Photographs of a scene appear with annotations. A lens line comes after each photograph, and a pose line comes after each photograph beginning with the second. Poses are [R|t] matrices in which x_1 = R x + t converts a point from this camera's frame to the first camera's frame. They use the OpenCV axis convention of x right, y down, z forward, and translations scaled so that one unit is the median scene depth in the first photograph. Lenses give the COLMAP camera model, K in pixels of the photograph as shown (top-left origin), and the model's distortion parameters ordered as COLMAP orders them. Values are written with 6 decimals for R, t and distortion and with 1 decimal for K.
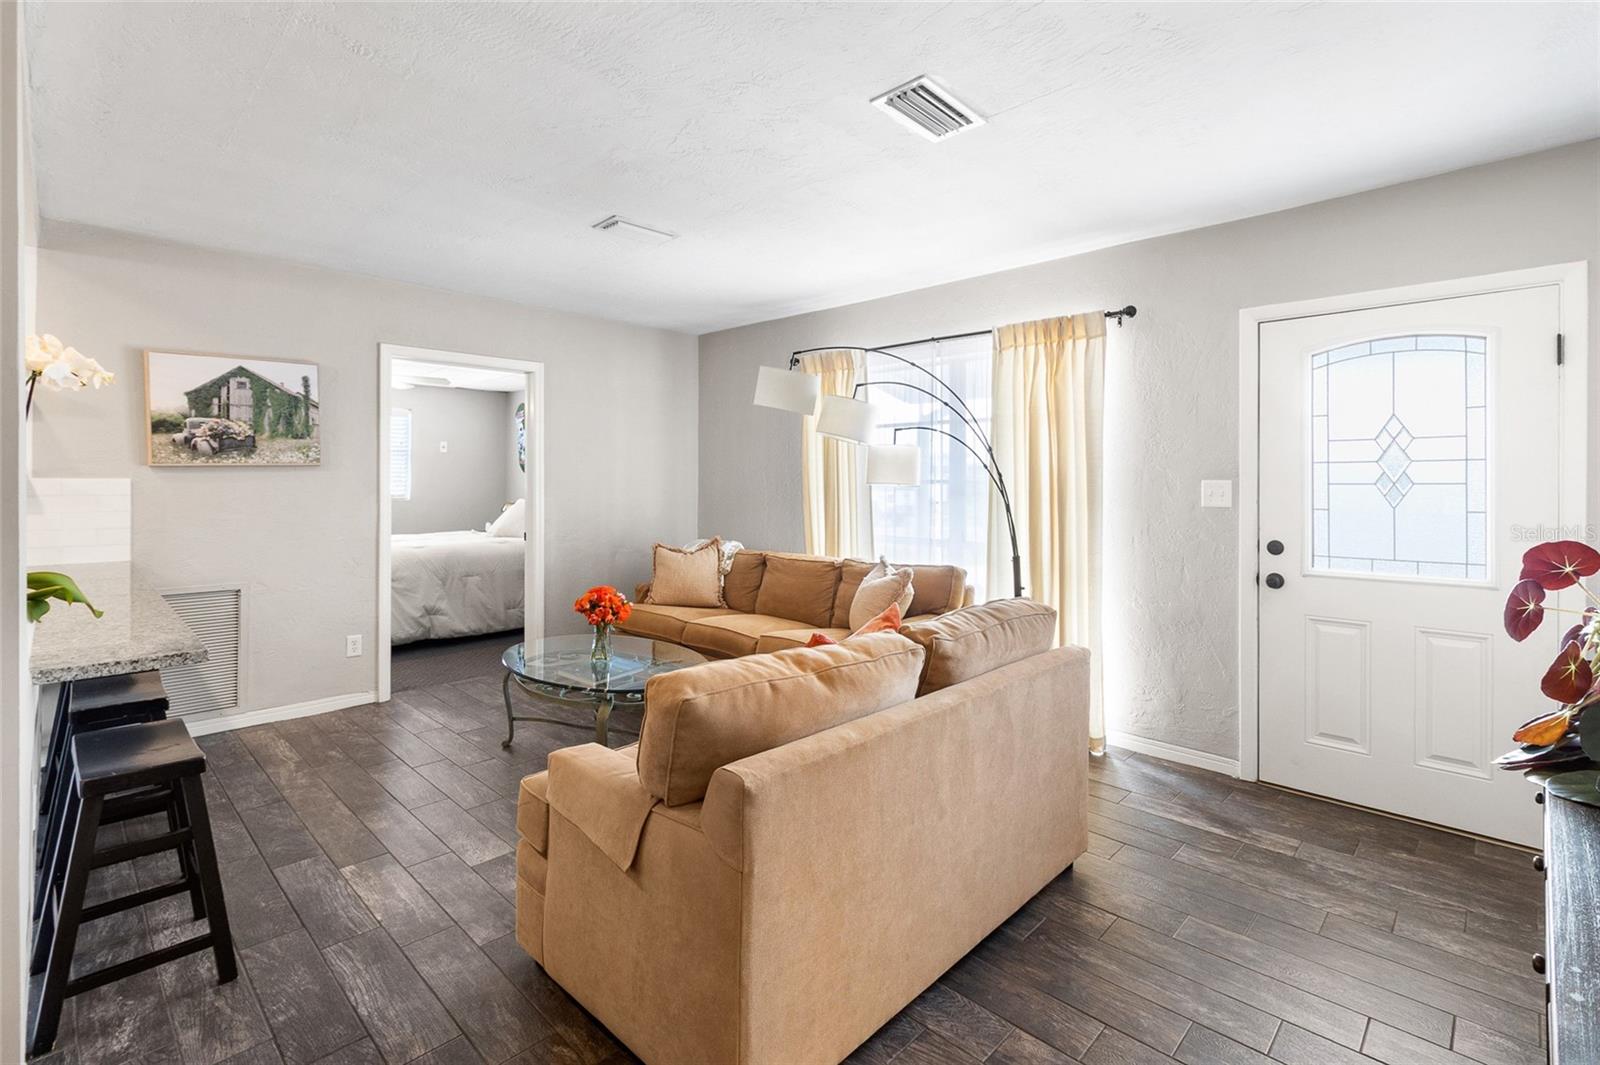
lens RADIAL K [[733.6, 0, 809.9], [0, 733.6, 488.3], [0, 0, 1]] dist [0.002267, -0.000154]
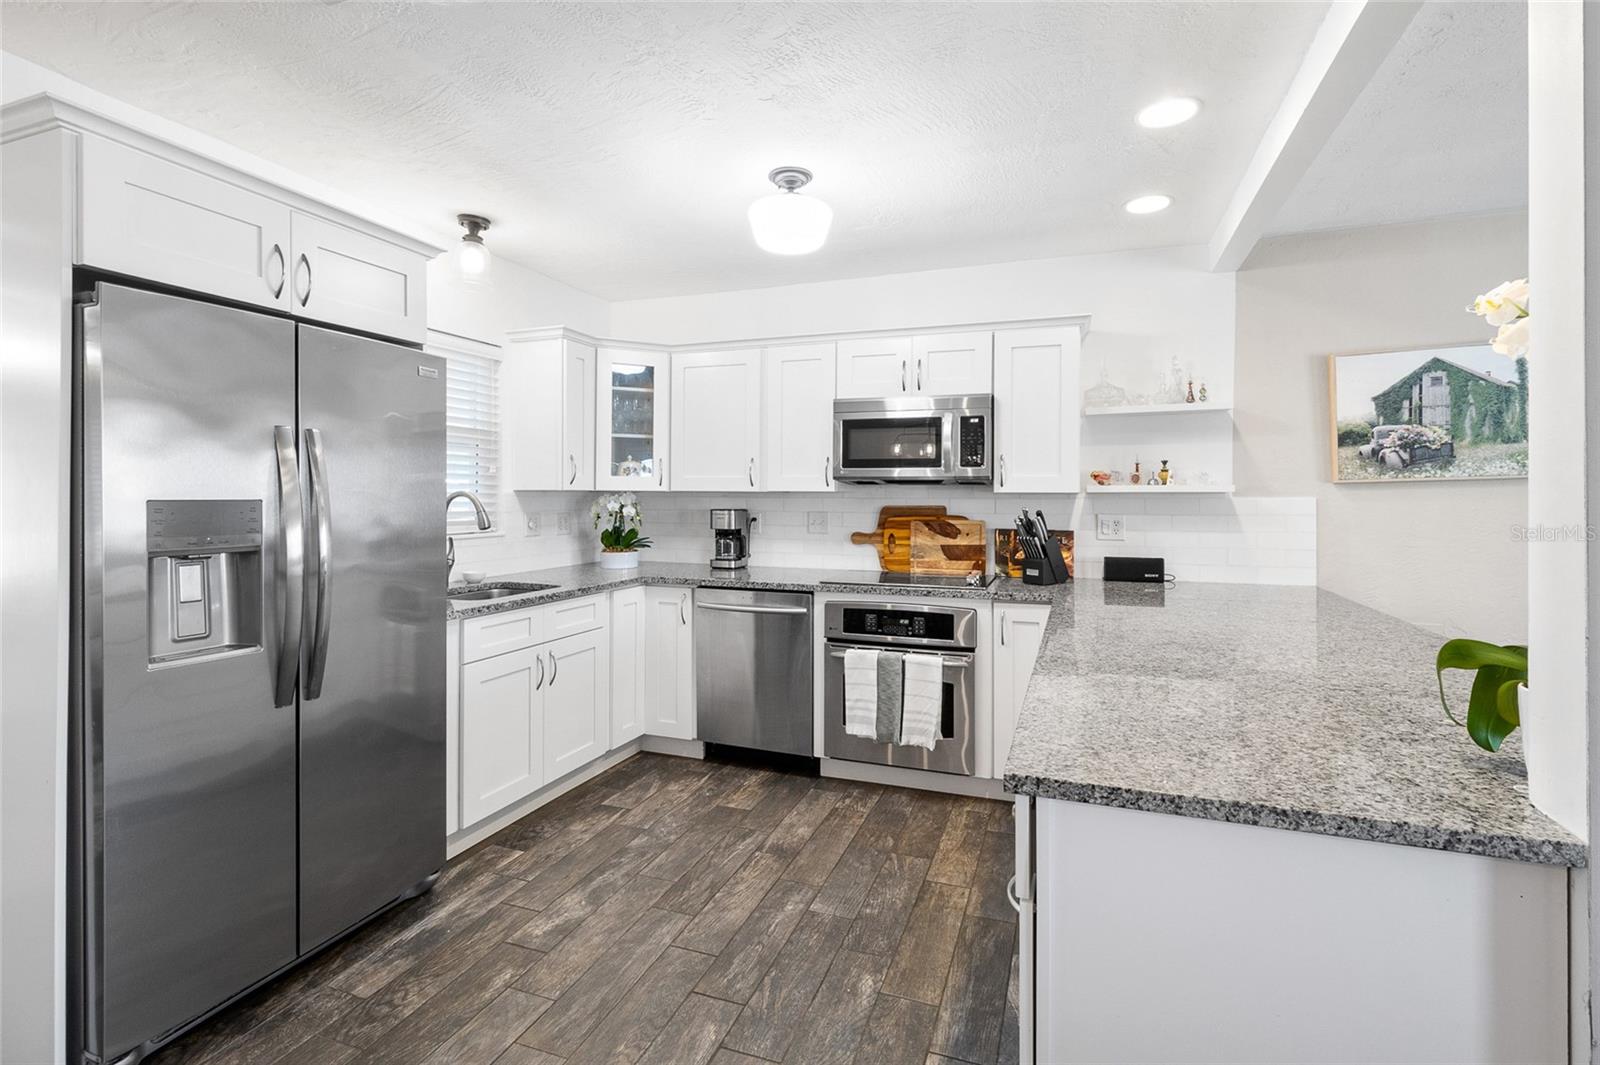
lens RADIAL K [[733.6, 0, 809.9], [0, 733.6, 488.3], [0, 0, 1]] dist [0.002267, -0.000154]
pose [[0.406764, -0.014255, -0.913422, -0.320217], [-0.004239, 0.999838, -0.017492, -0.005259], [0.913524, 0.010987, 0.406637, 0.042129]]
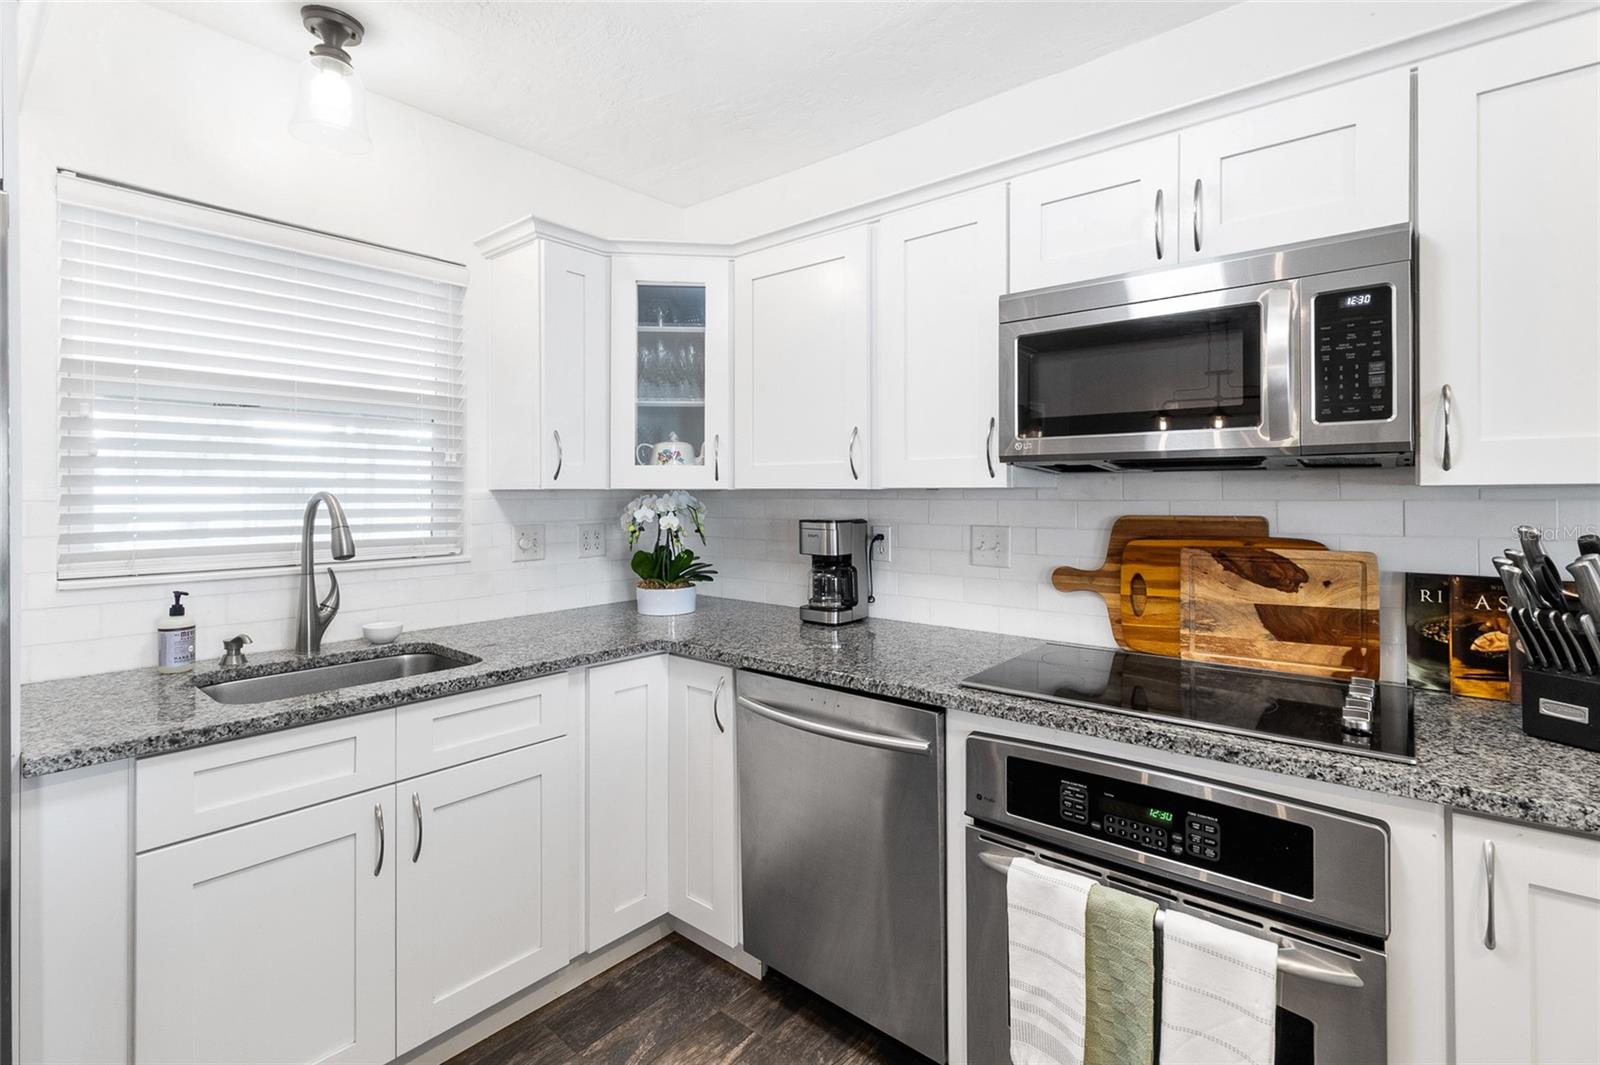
lens RADIAL K [[733.6, 0, 809.9], [0, 733.6, 488.3], [0, 0, 1]] dist [0.002267, -0.000154]
pose [[0.076045, -0.015148, -0.996989, -0.731978], [-0.000473, 0.999884, -0.015228, -0.010161], [0.997104, 0.001629, 0.076029, 0.305036]]
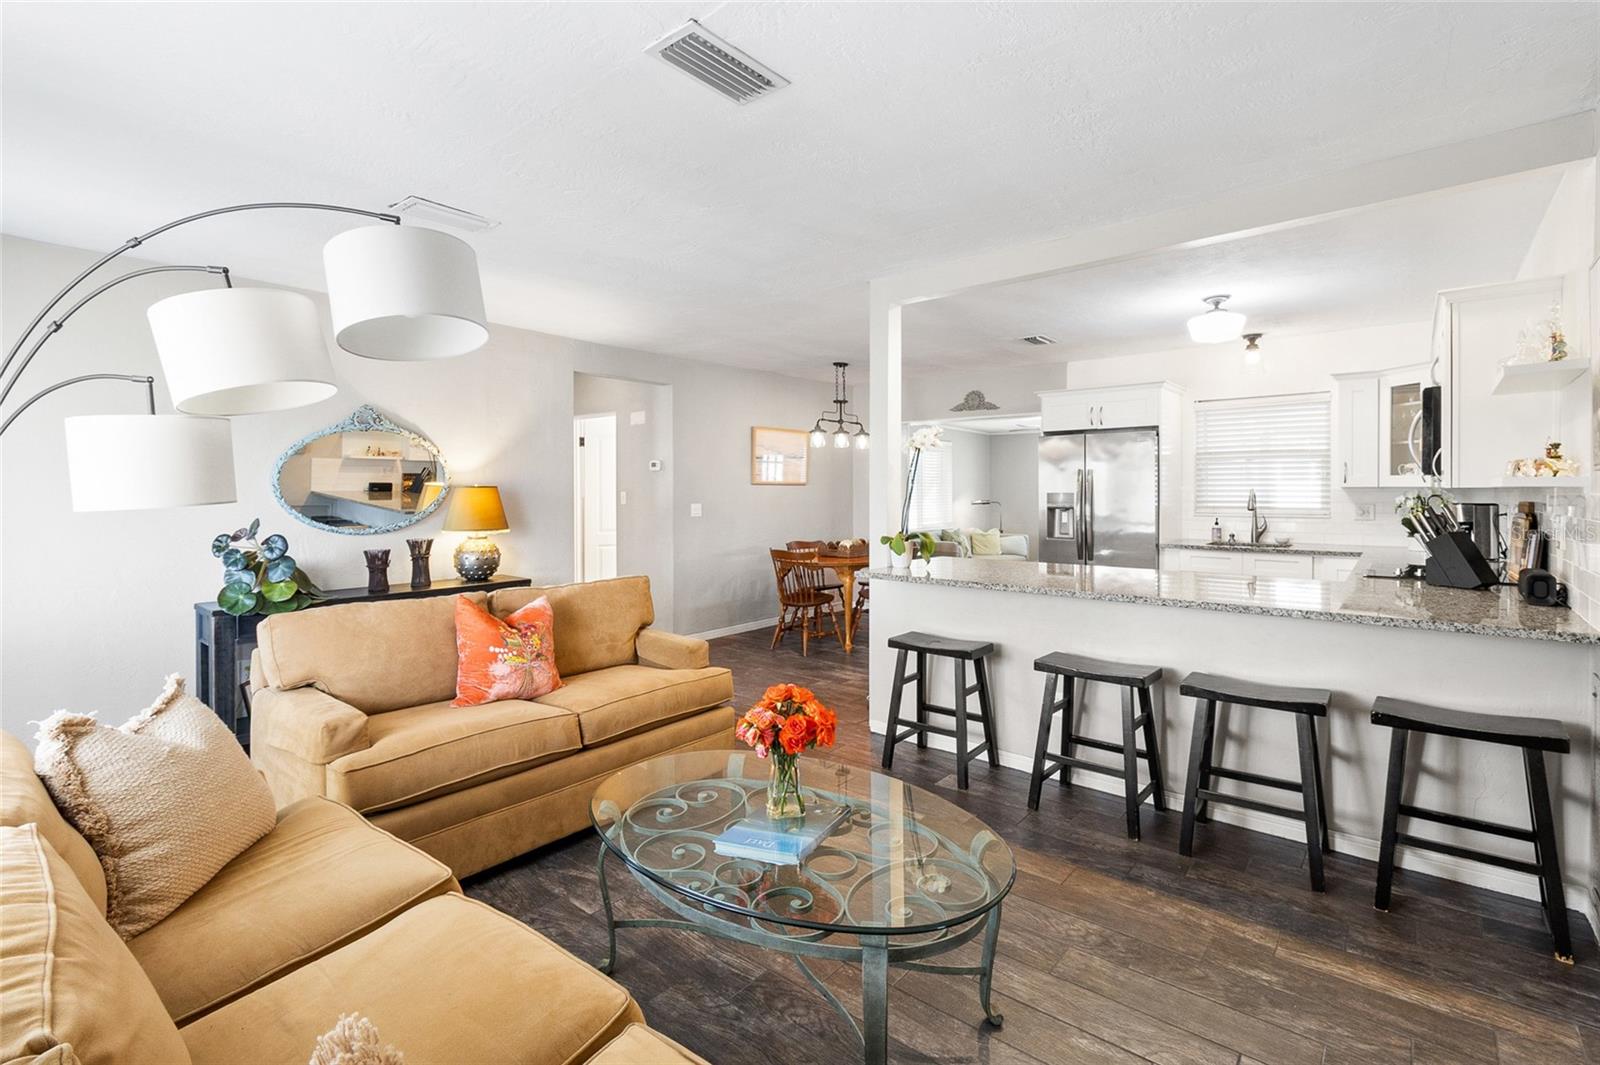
lens RADIAL K [[733.6, 0, 809.9], [0, 733.6, 488.3], [0, 0, 1]] dist [0.002267, -0.000154]
pose [[-0.997526, -0.003534, -0.070214, -0.244209], [-0.003623, 0.999993, 0.001131, -0.014399], [0.070209, 0.001383, -0.997531, 1.436473]]
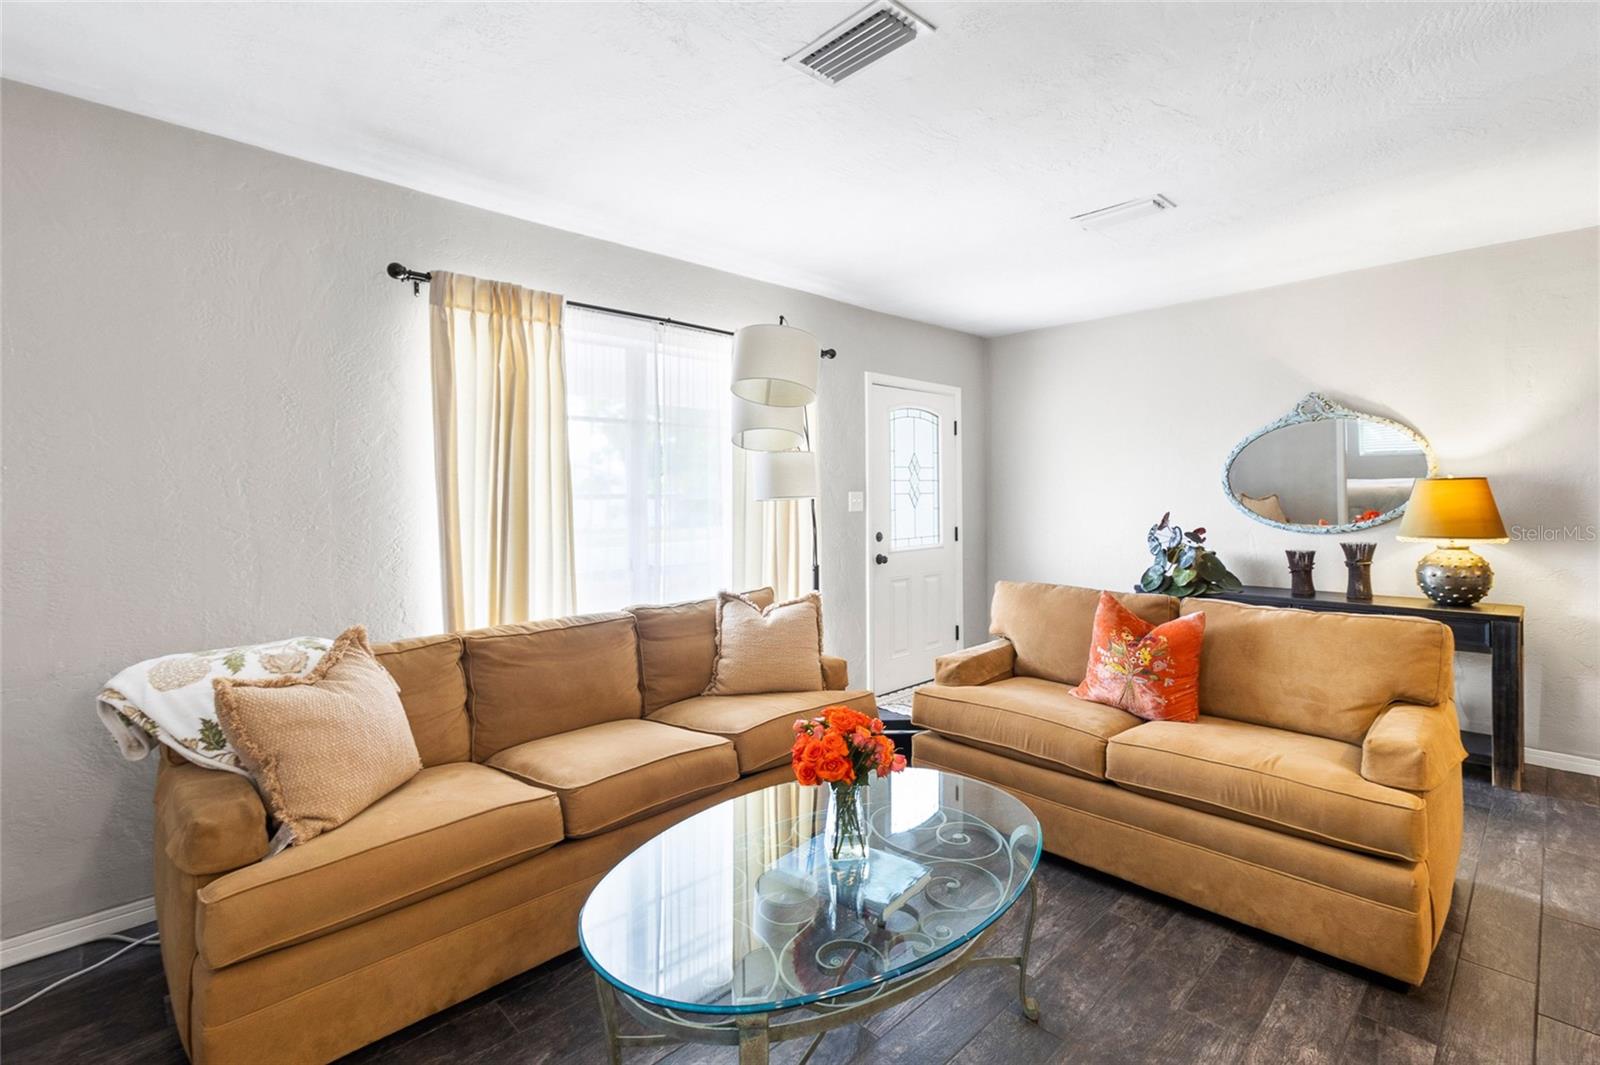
lens RADIAL K [[733.6, 0, 809.9], [0, 733.6, 488.3], [0, 0, 1]] dist [0.002267, -0.000154]
pose [[0.034423, 0.004935, 0.999395, -0.723617], [0.017321, 0.999835, -0.005534, -0.009956], [-0.999257, 0.017501, 0.034331, 0.921469]]
